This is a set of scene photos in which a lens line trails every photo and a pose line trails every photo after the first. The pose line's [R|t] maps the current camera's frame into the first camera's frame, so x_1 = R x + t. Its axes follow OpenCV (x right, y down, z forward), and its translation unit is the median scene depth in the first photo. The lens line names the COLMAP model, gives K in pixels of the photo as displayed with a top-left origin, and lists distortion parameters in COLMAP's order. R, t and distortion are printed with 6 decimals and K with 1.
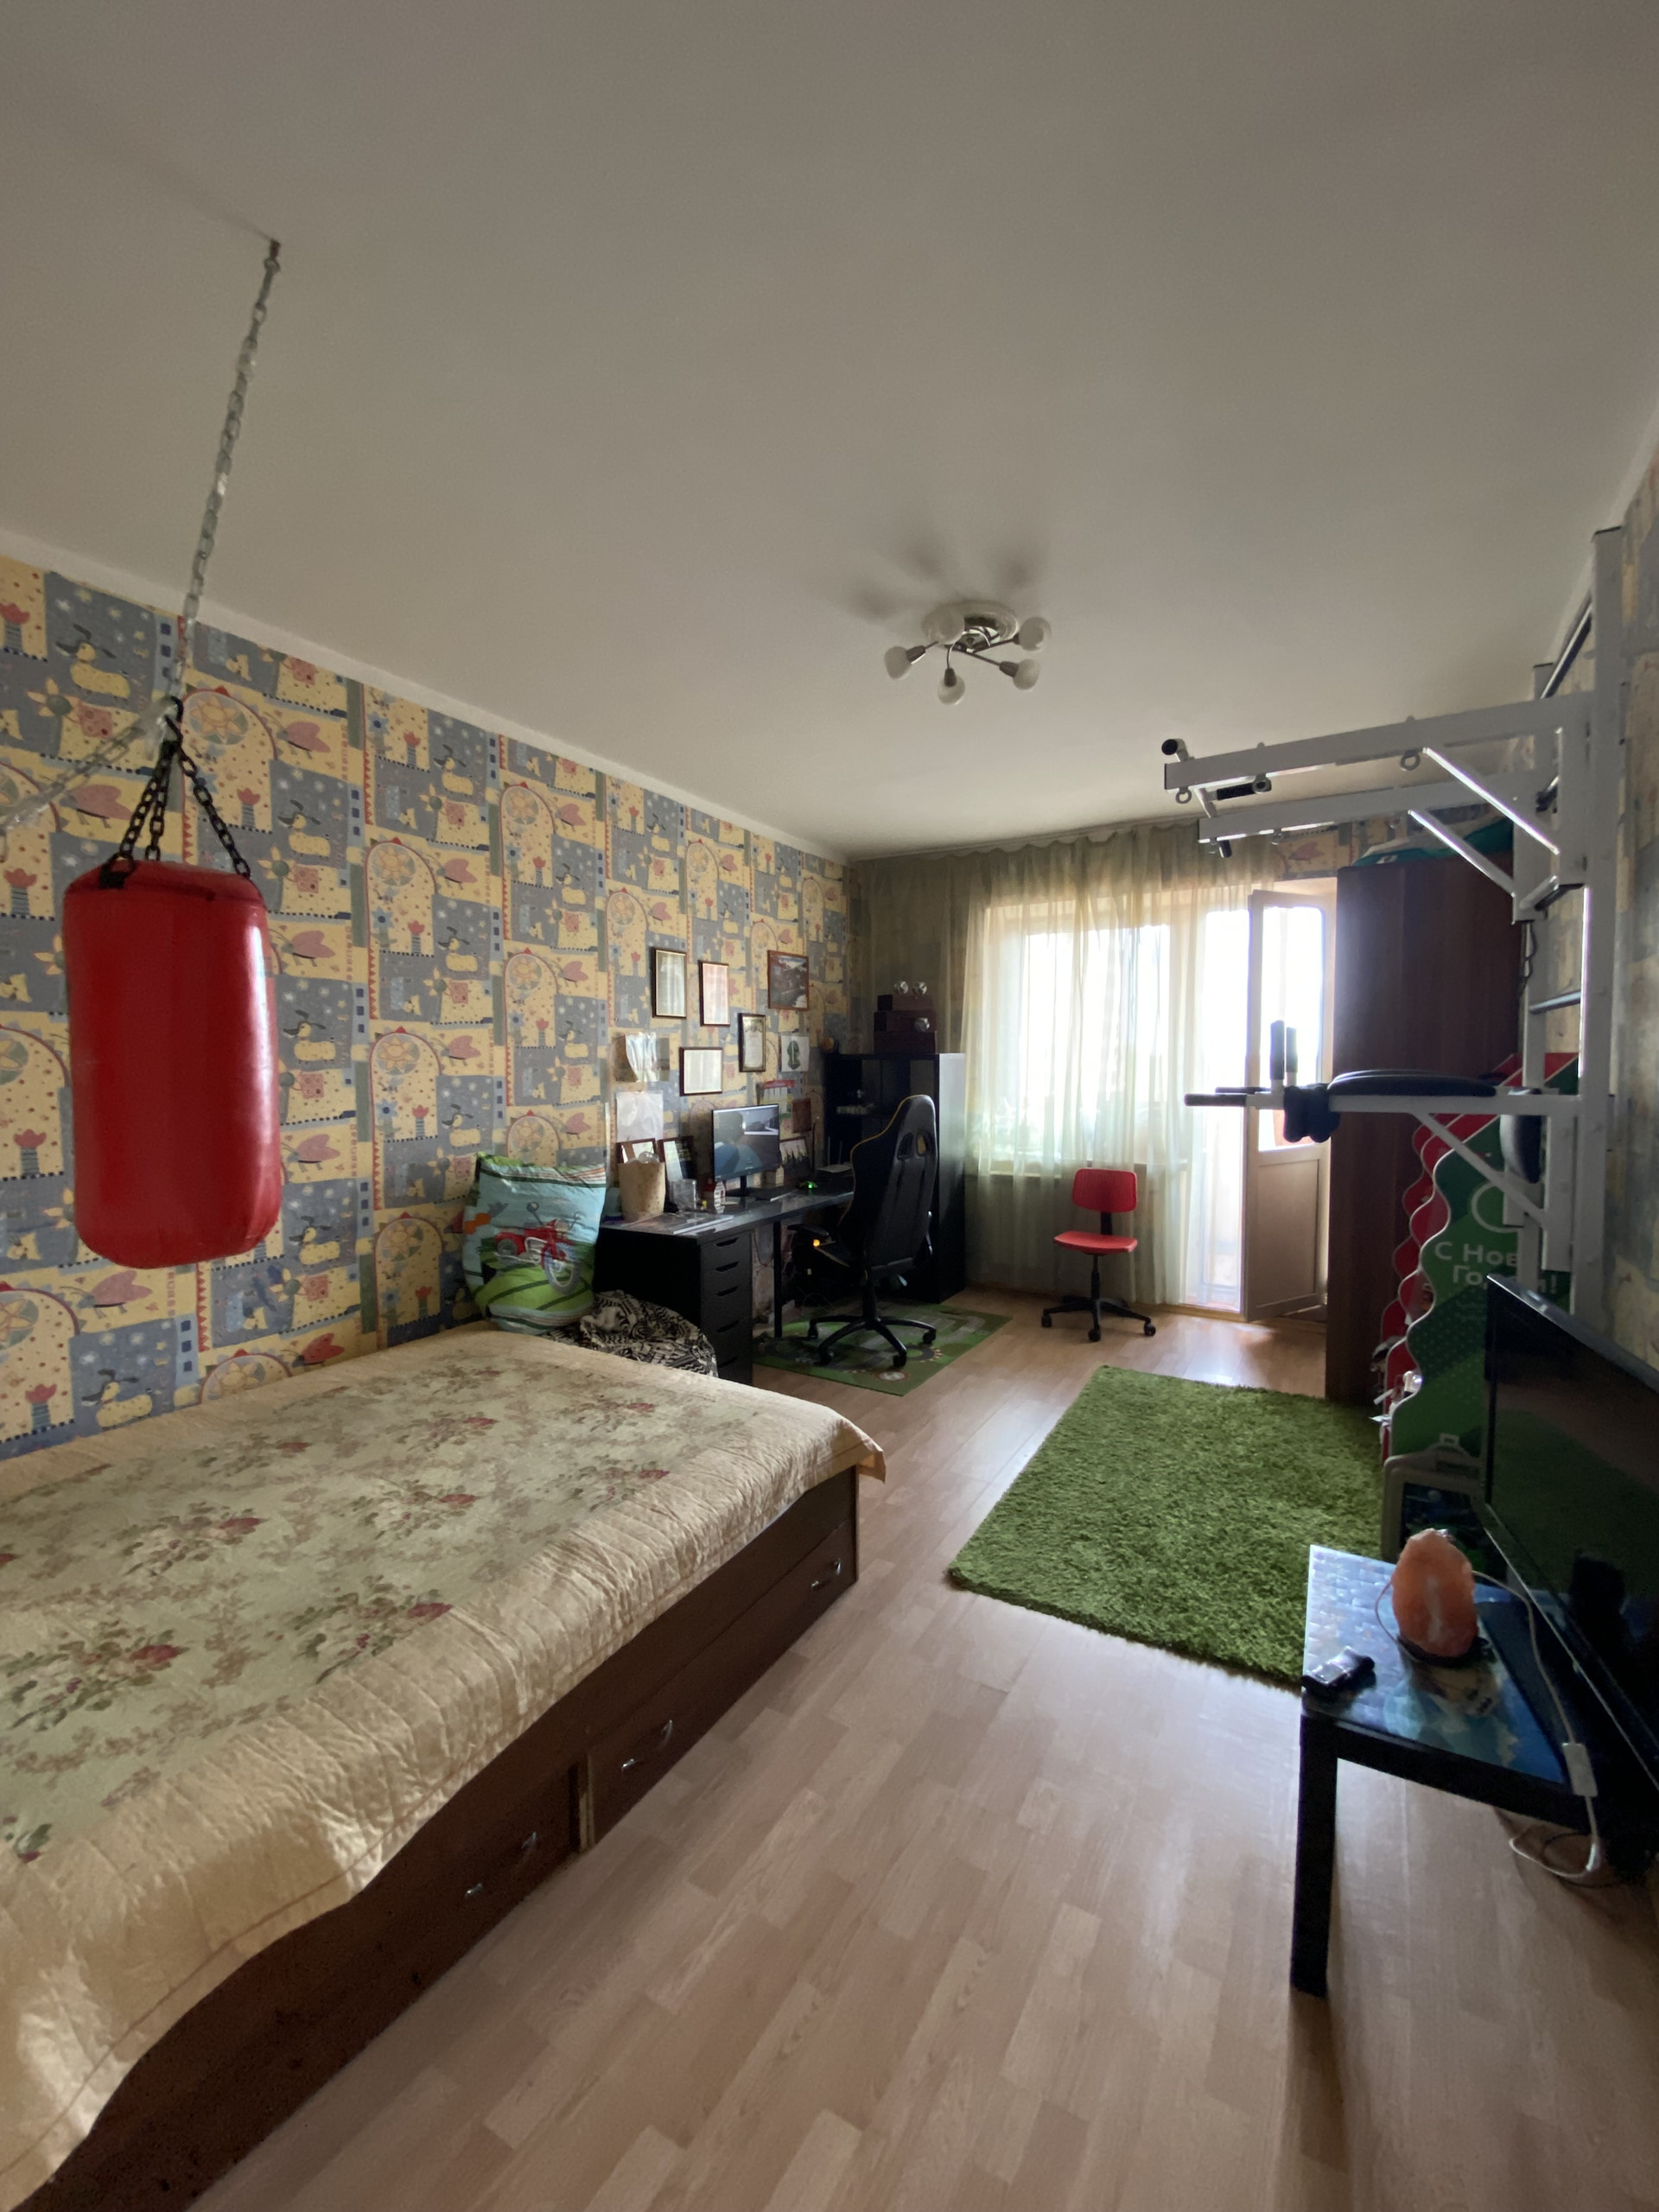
lens RADIAL K [[903.2, 0, 824.2], [0, 903.2, 1102.3], [0, 0, 1]] dist [-0.002183, -0.000300]
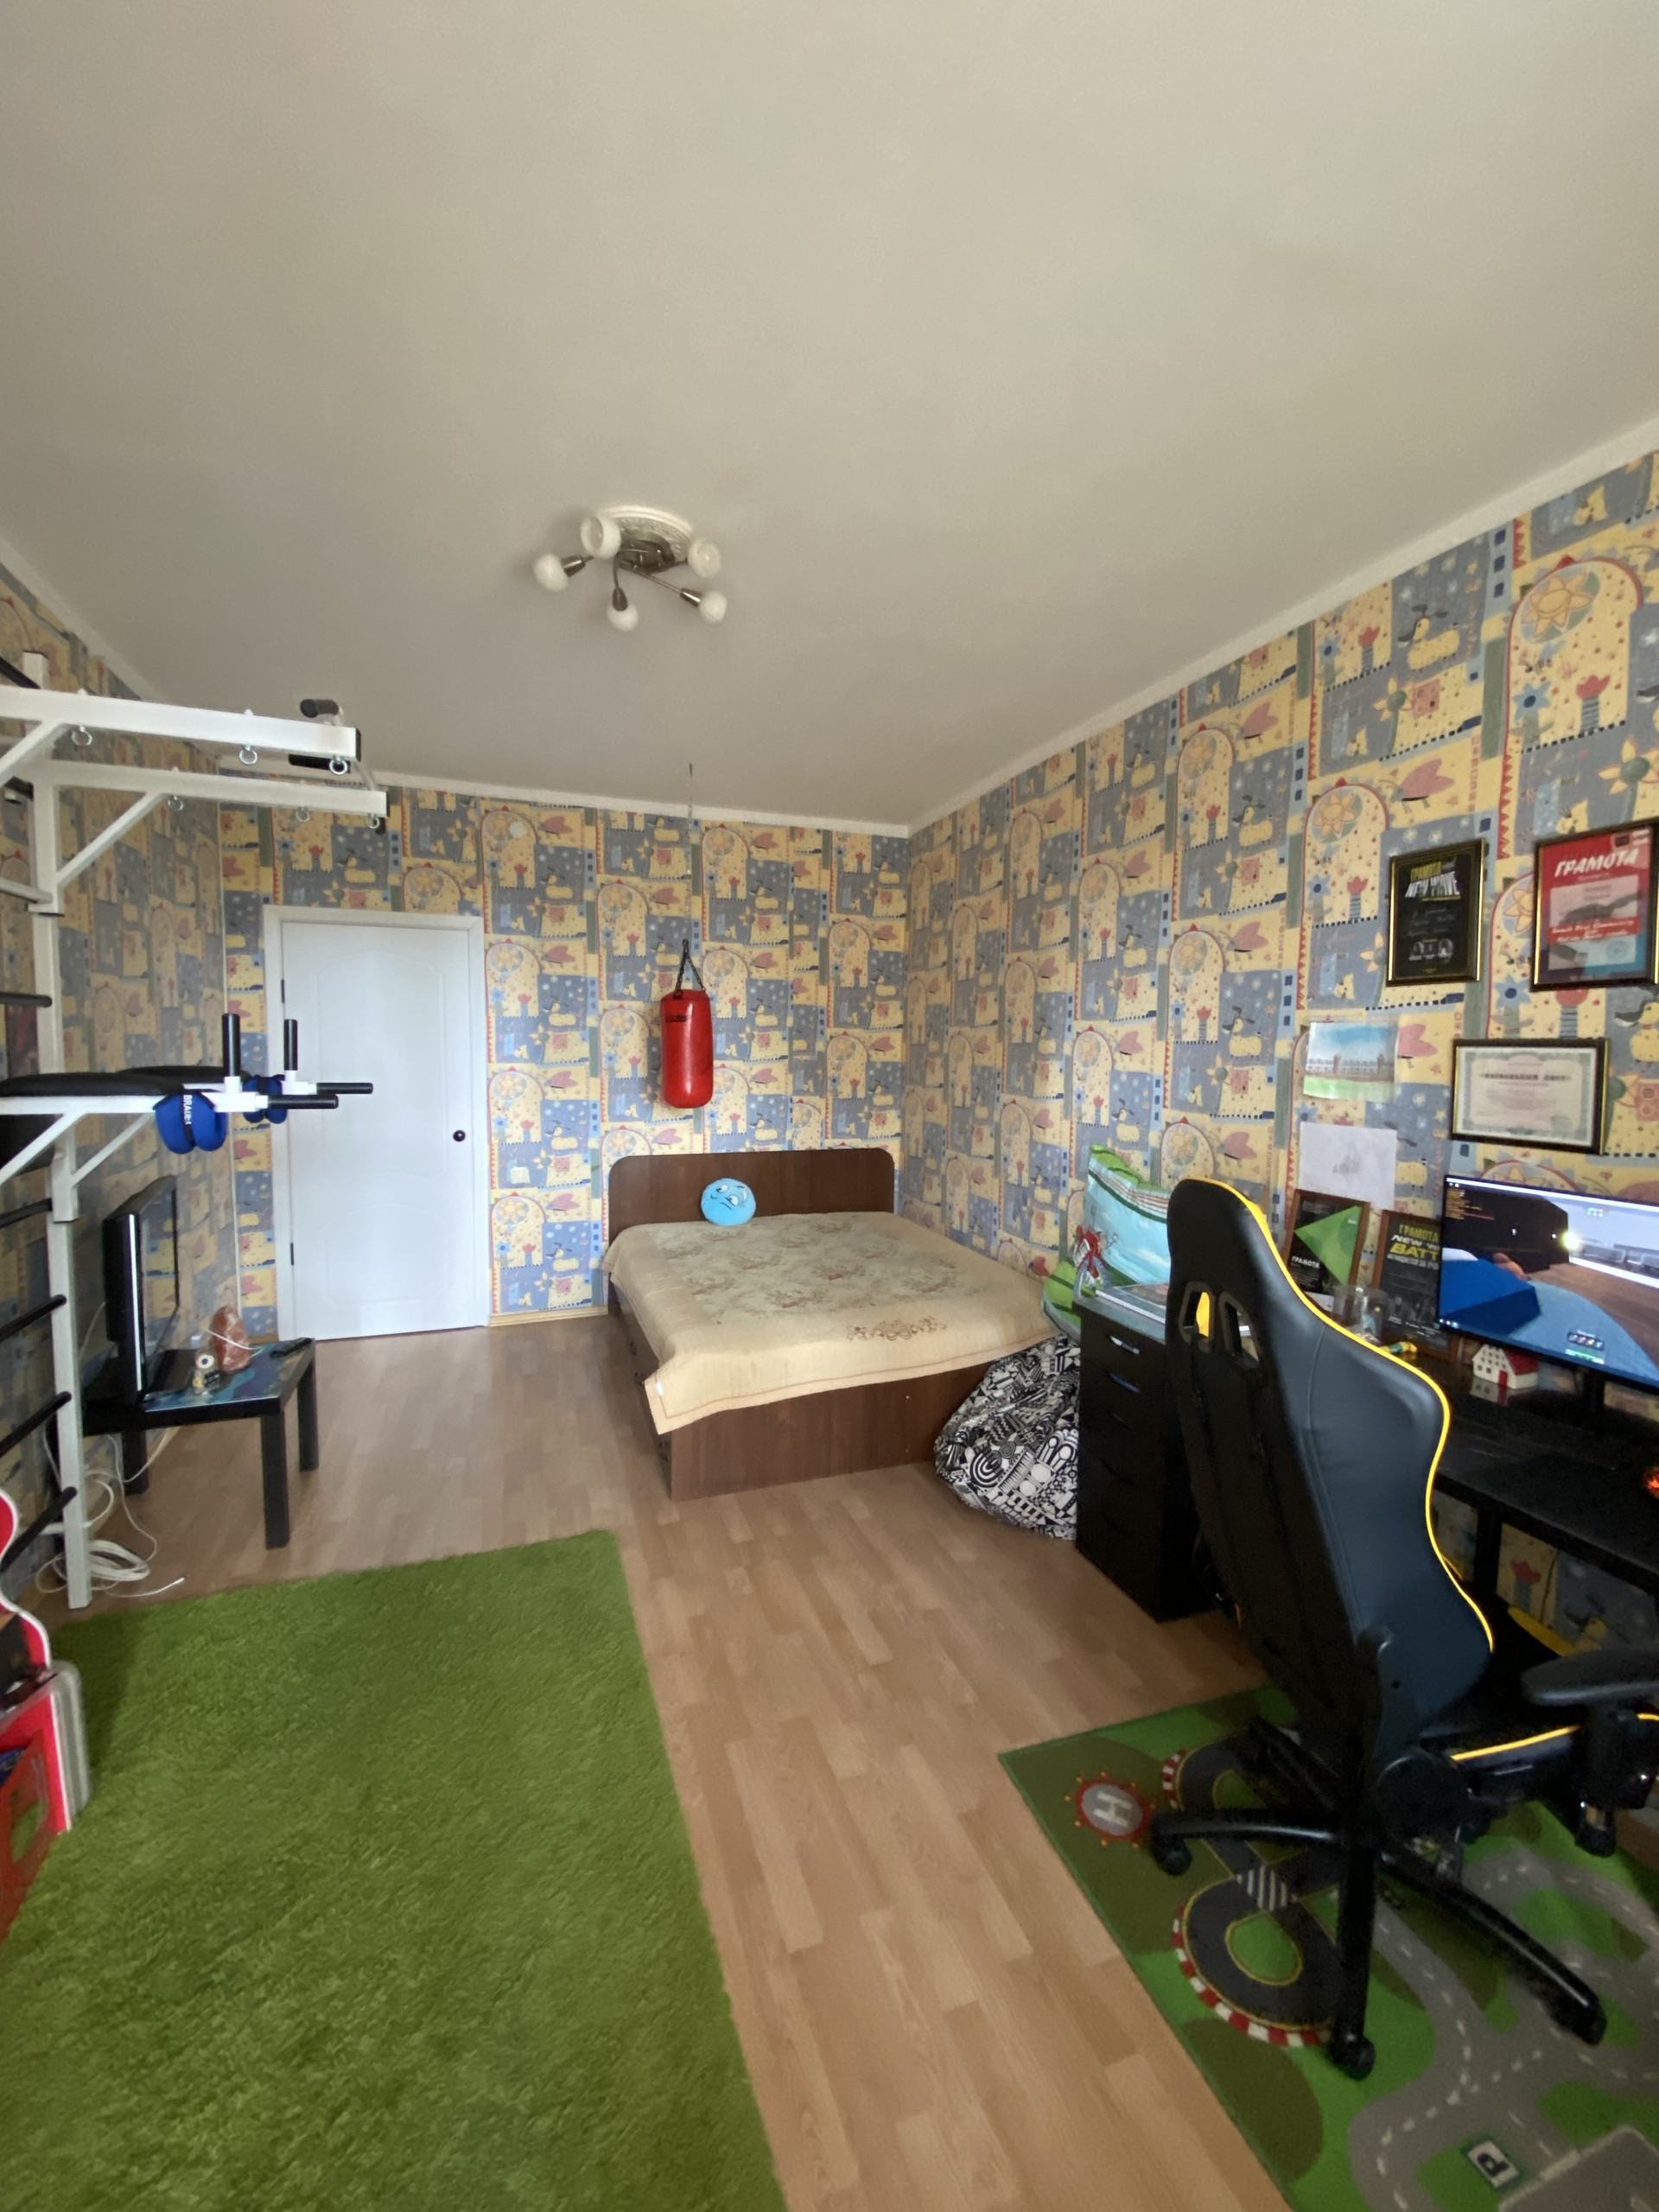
lens RADIAL K [[903.2, 0, 826.0], [0, 903.2, 1103.4], [0, 0, 1]] dist [-0.002183, -0.000300]
pose [[-0.652858, 0.048960, -0.755897, 0.573341], [-0.044843, 0.993661, 0.103090, -0.081180], [0.756152, 0.101199, -0.646523, 1.387150]]
